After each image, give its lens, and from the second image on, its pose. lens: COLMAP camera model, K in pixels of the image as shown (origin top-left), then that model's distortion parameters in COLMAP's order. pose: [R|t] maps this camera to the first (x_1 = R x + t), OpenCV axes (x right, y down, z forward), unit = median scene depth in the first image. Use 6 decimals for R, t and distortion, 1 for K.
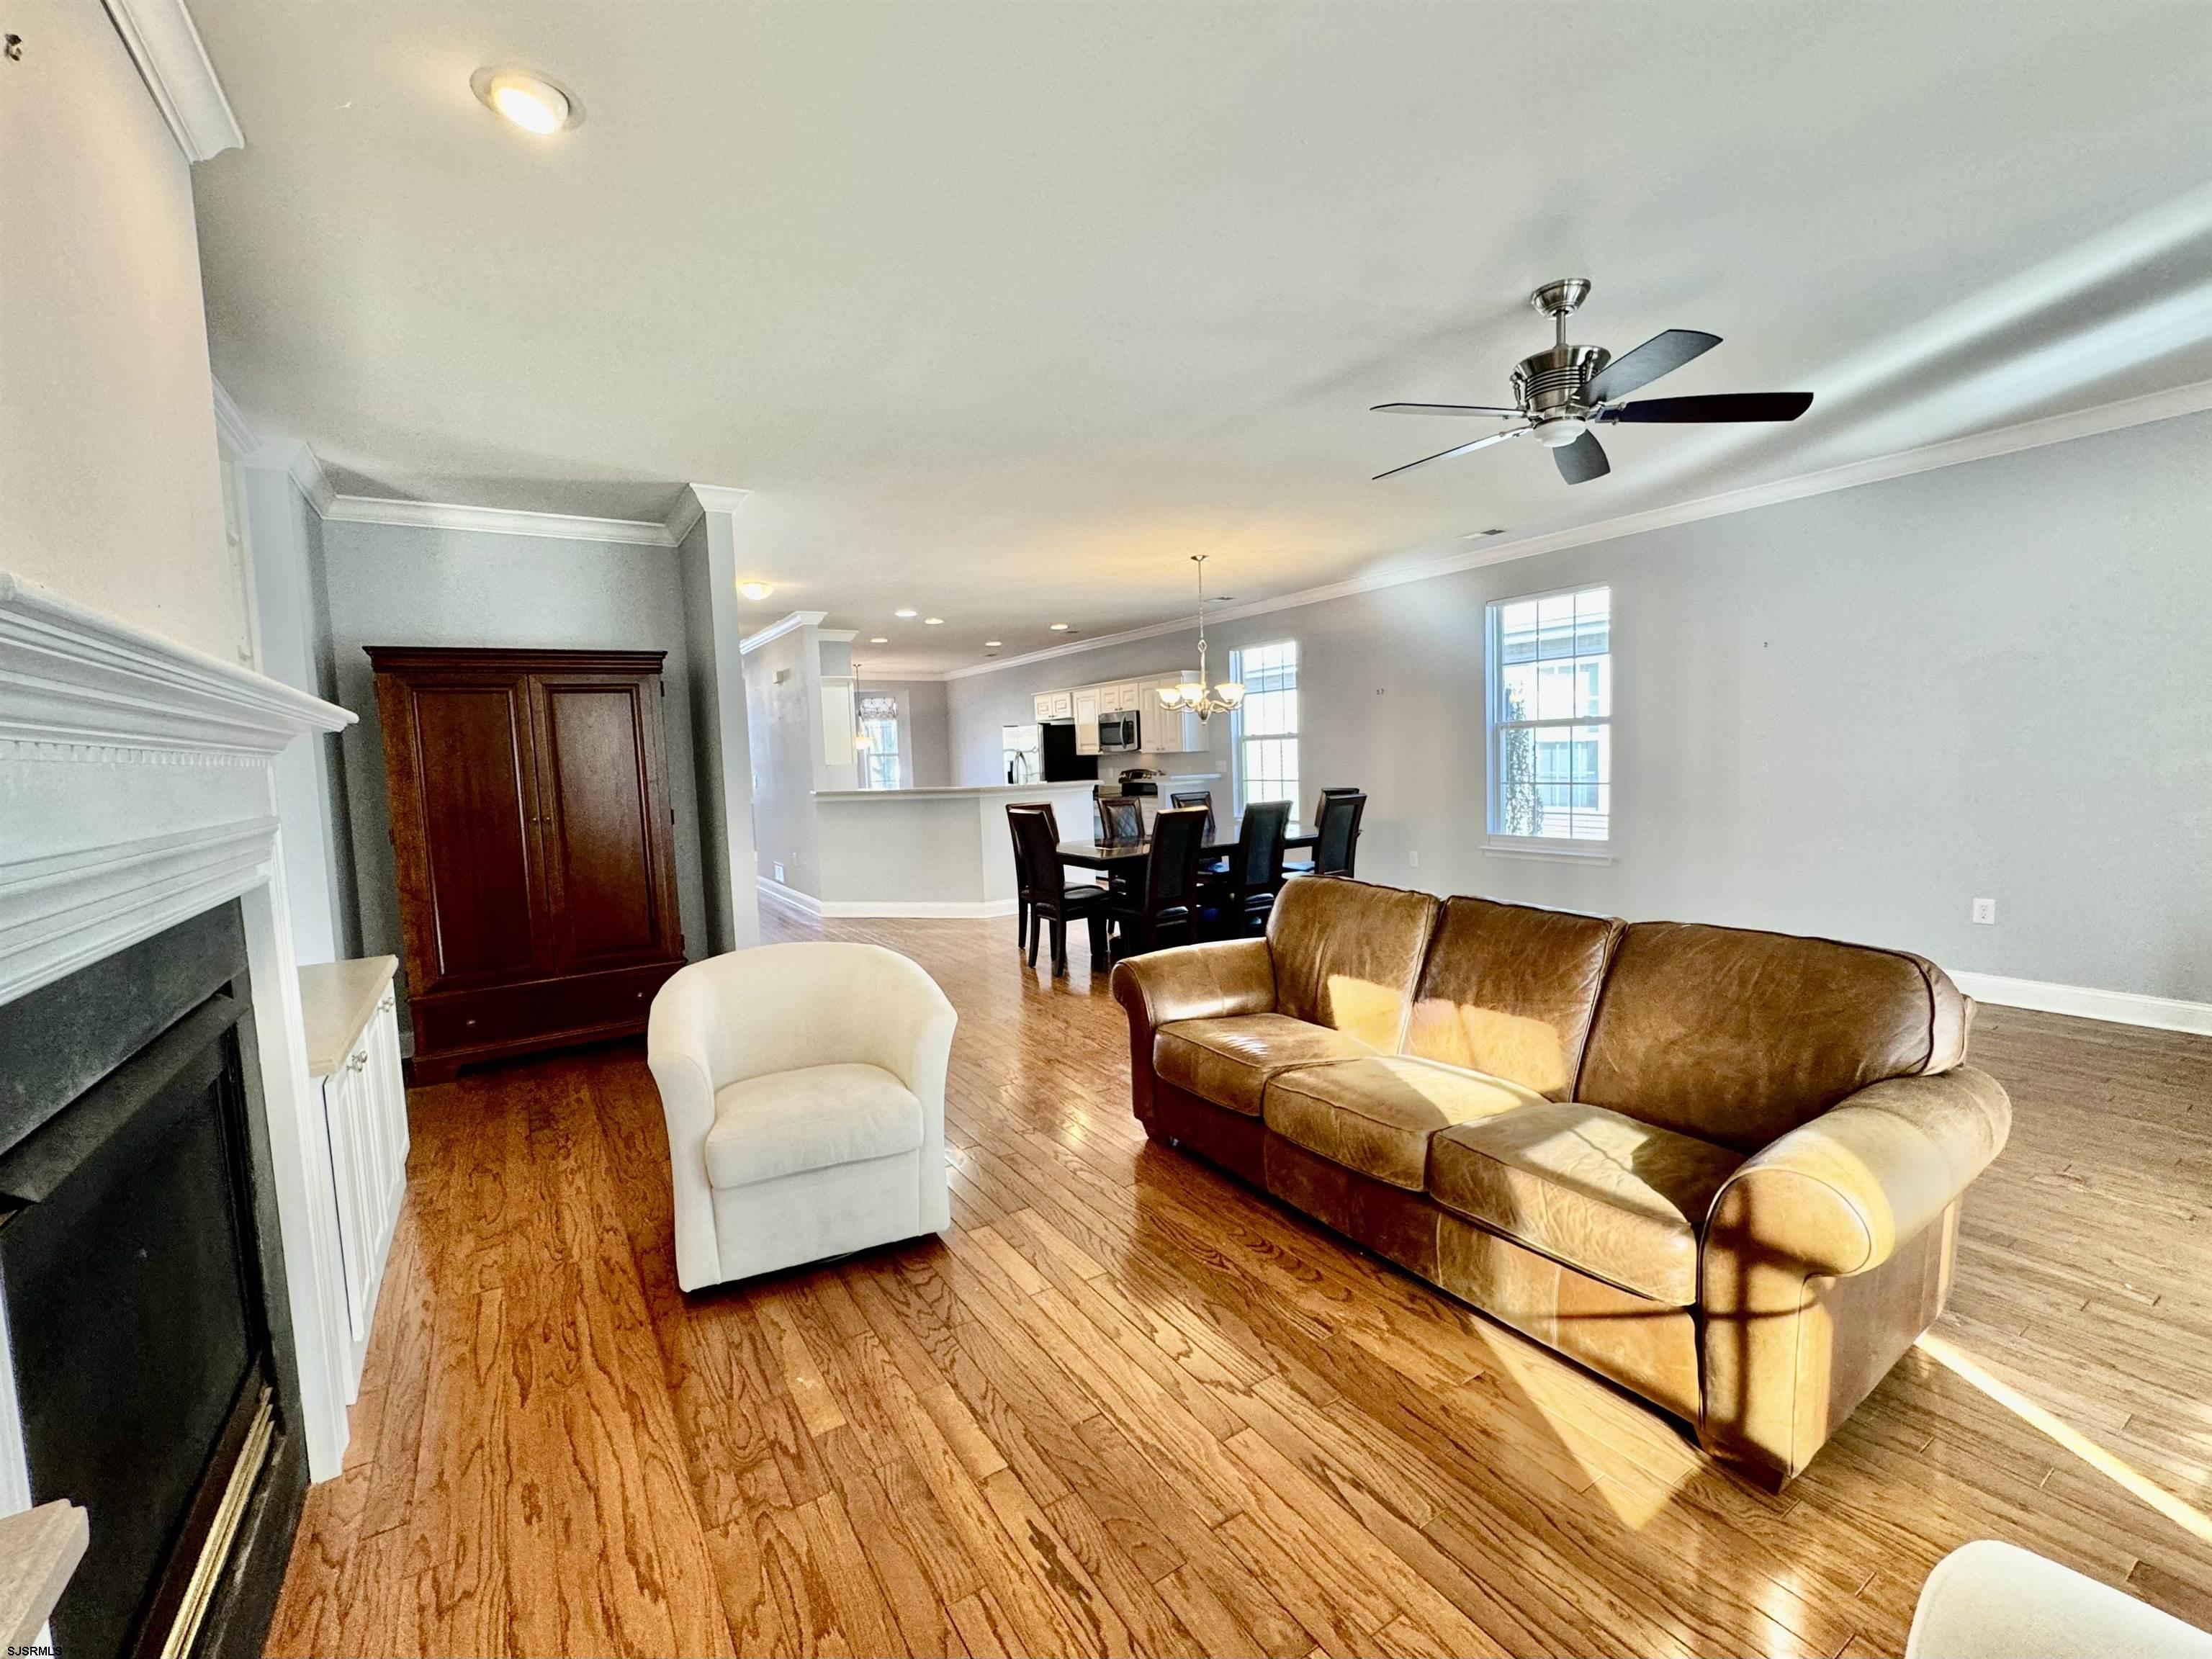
lens RADIAL K [[927.6, 0, 1107.4], [0, 927.6, 825.7], [0, 0, 1]] dist [-0.000313, 0.000577]
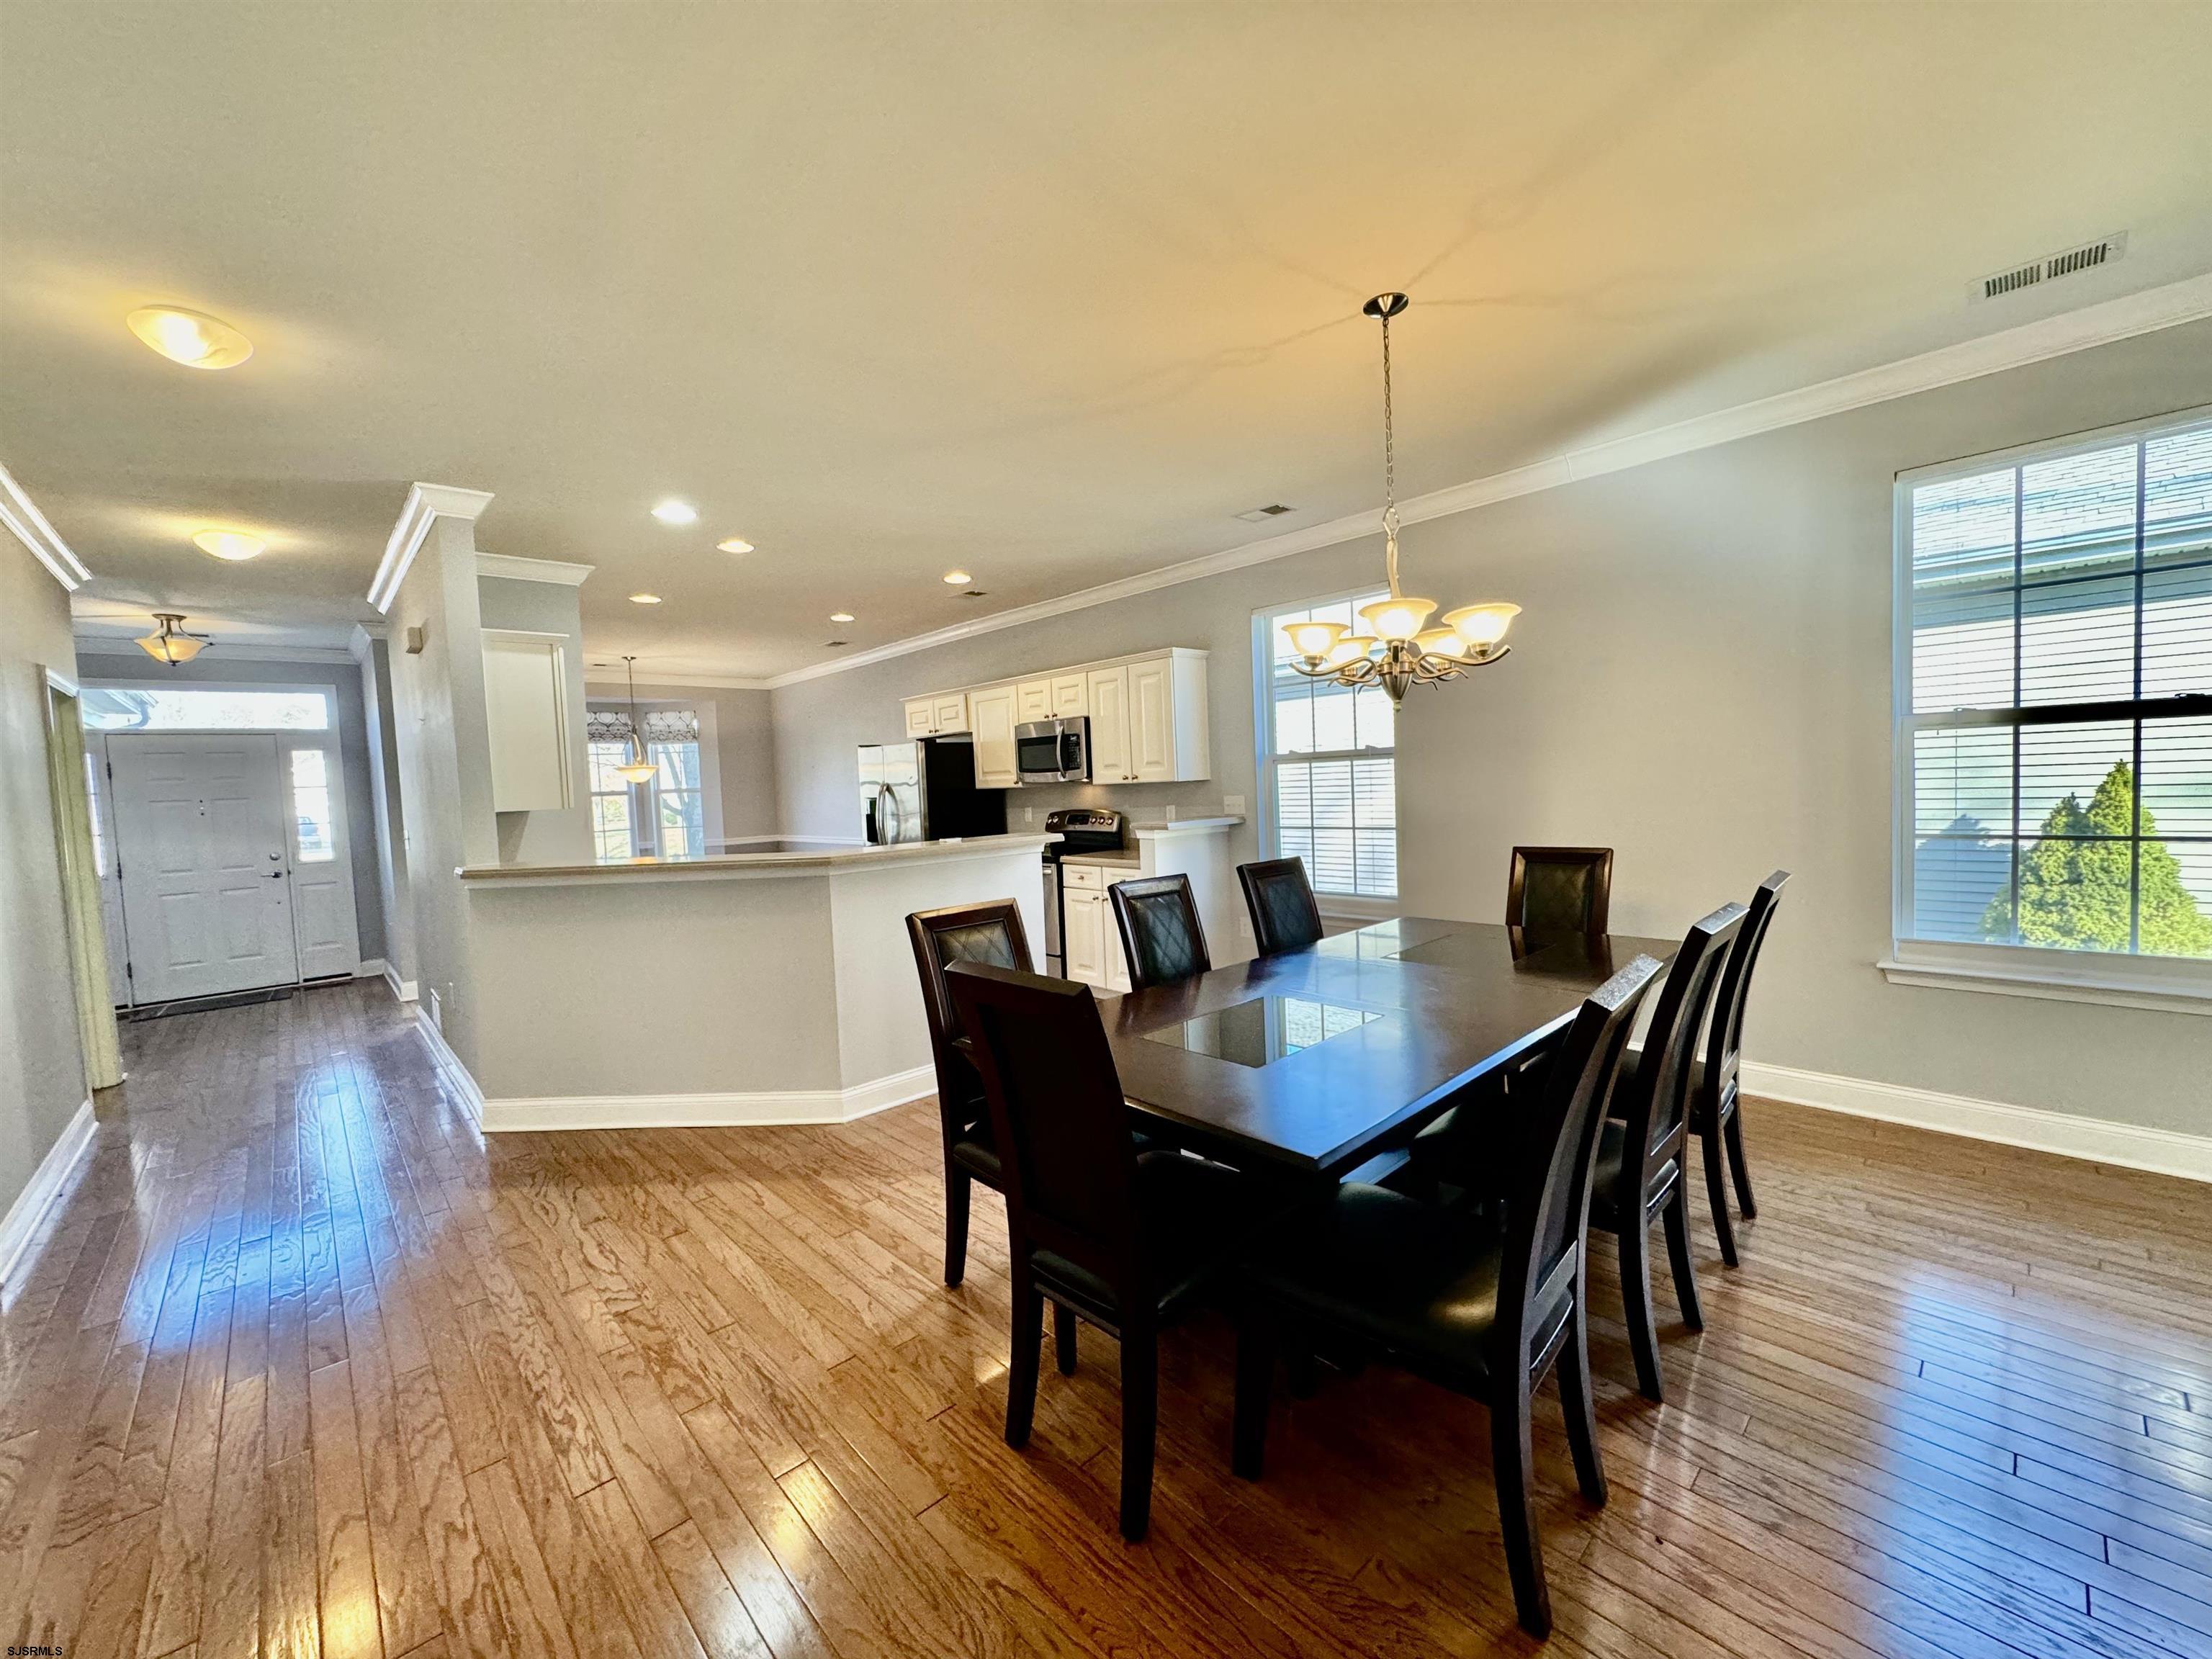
lens RADIAL K [[879.2, 0, 1106.0], [0, 879.2, 824.3], [0, 0, 1]] dist [-0.003054, 0.000173]
pose [[0.983293, -0.010658, 0.181718, -0.059165], [0.017895, 0.999109, -0.038232, -0.027283], [-0.181148, 0.040845, 0.982607, 0.396509]]
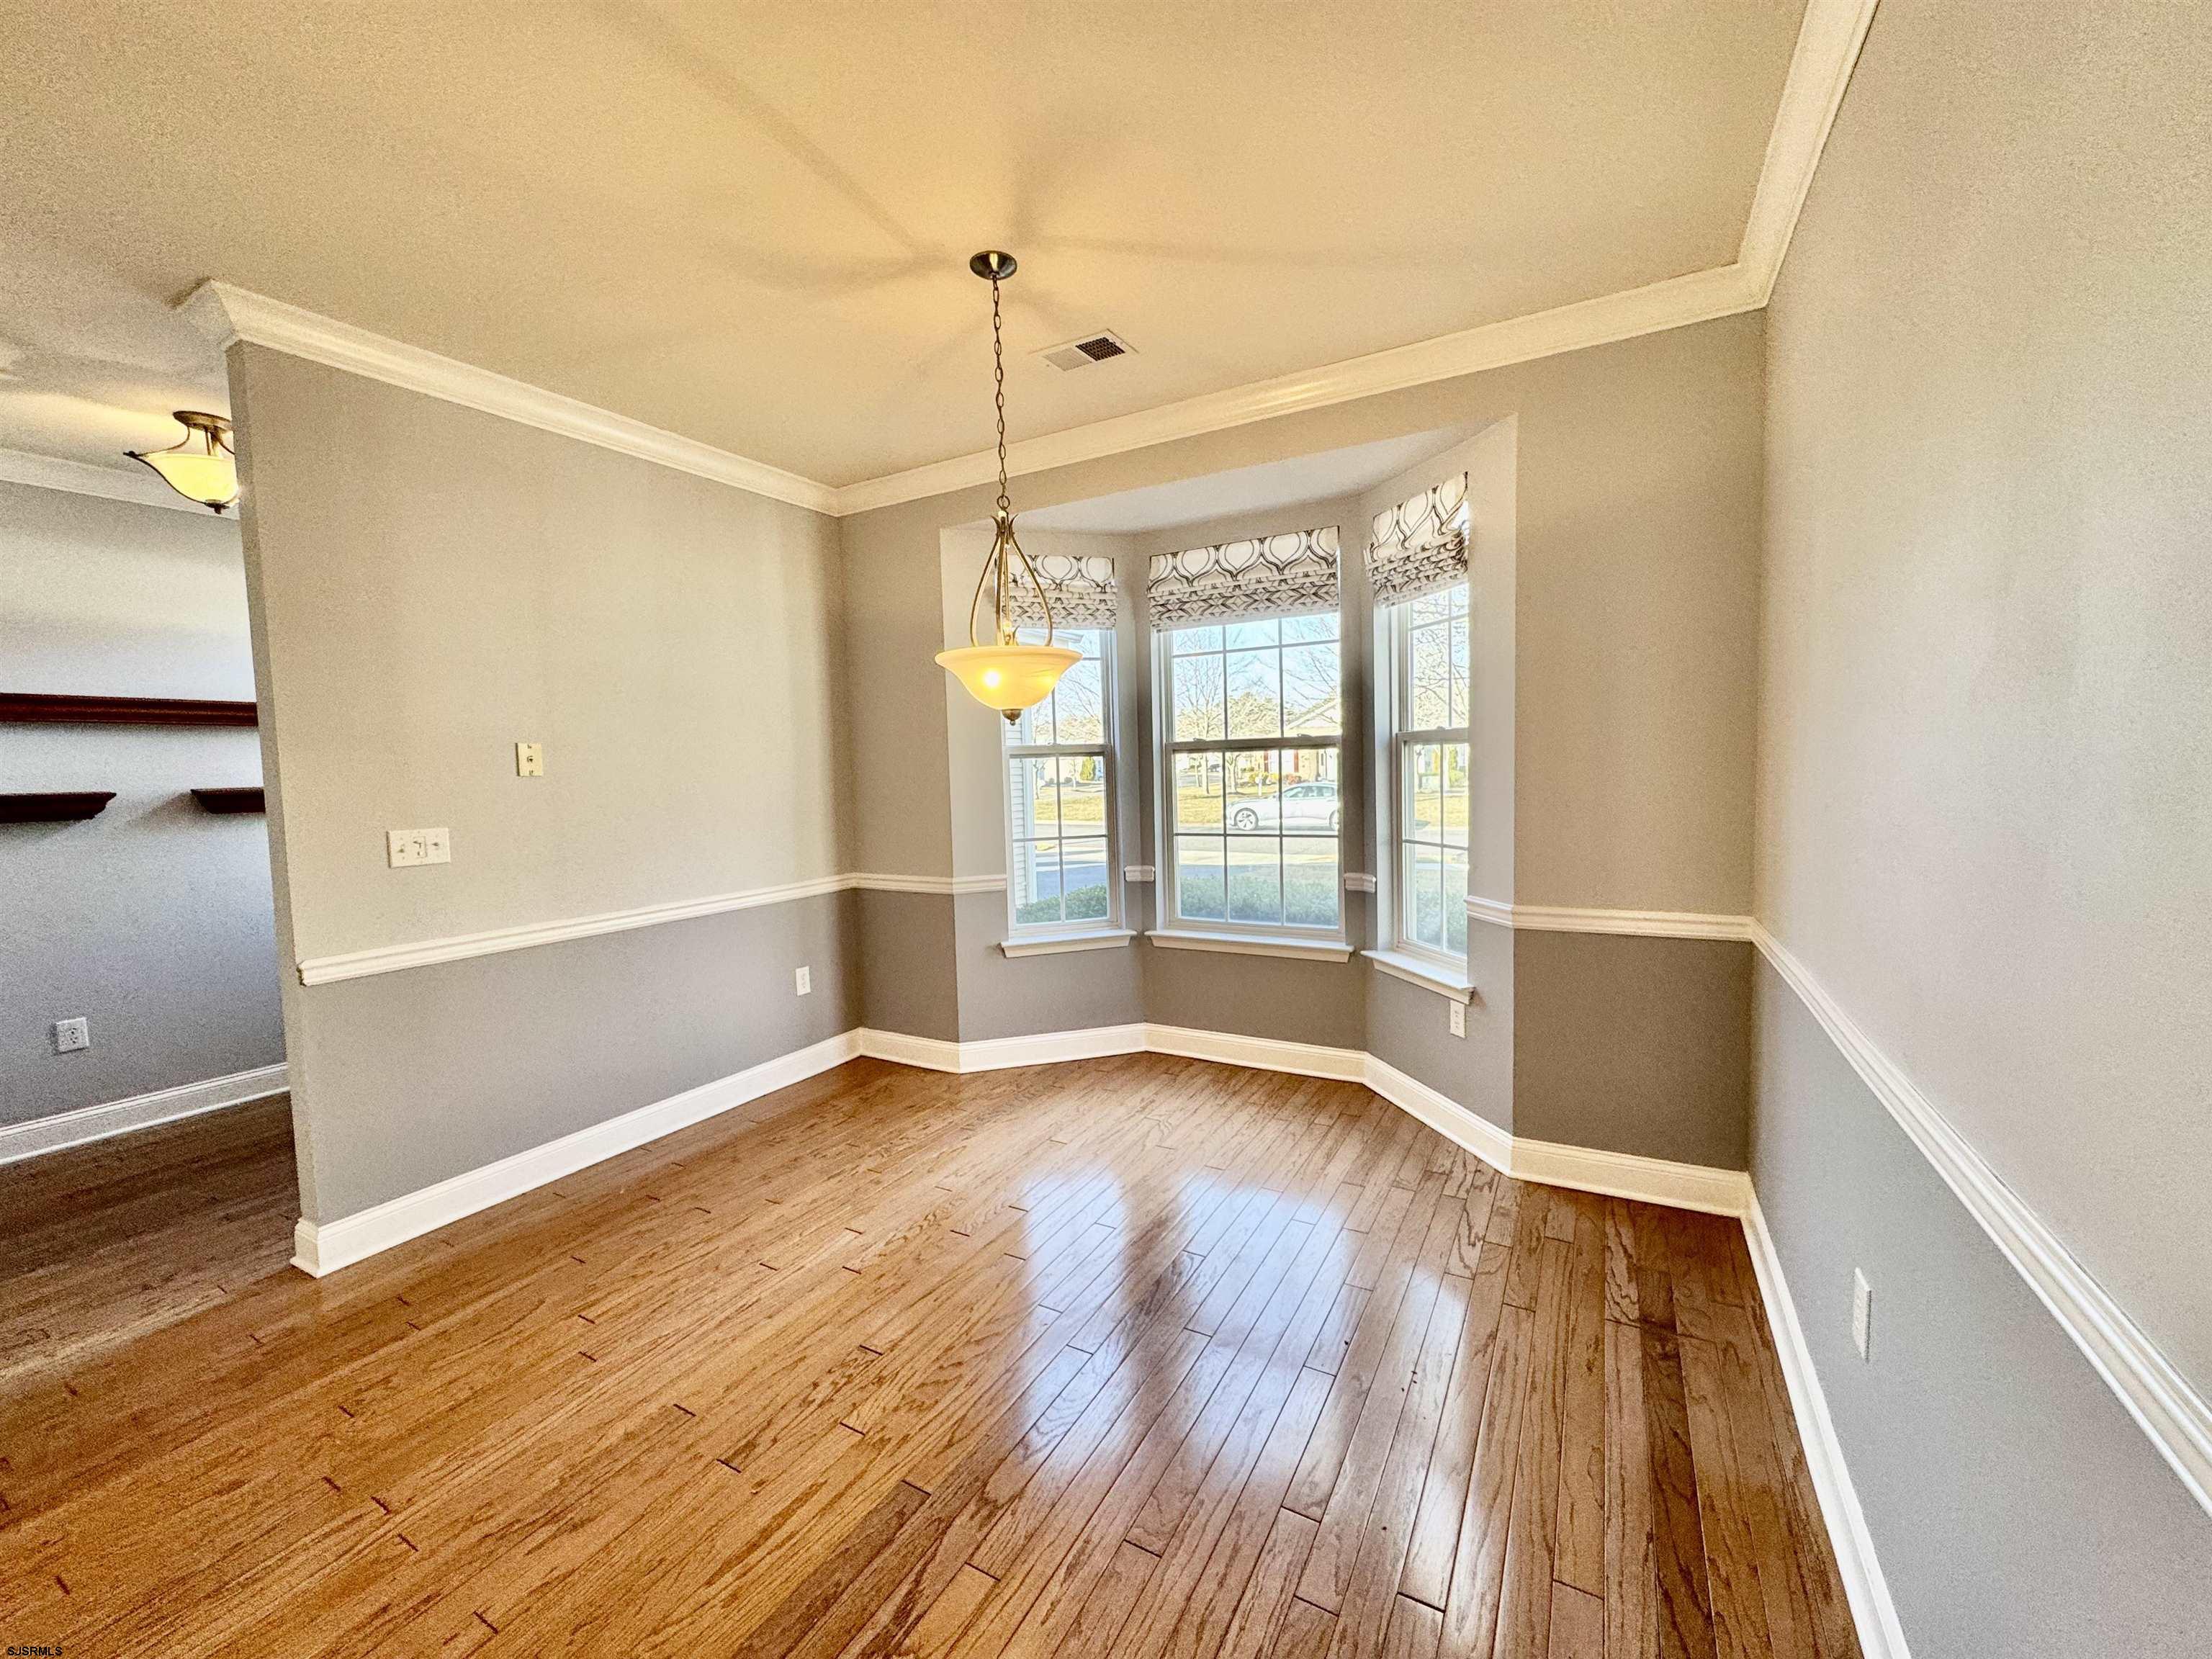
lens RADIAL K [[887.5, 0, 1106.0], [0, 887.5, 829.5], [0, 0, 1]] dist [0.000994, 0.000204]
pose [[0.459046, 0.092956, -0.883536, -0.108868], [-0.064045, 0.995386, 0.071448, -0.090853], [0.886101, 0.023788, 0.462881, 1.172683]]
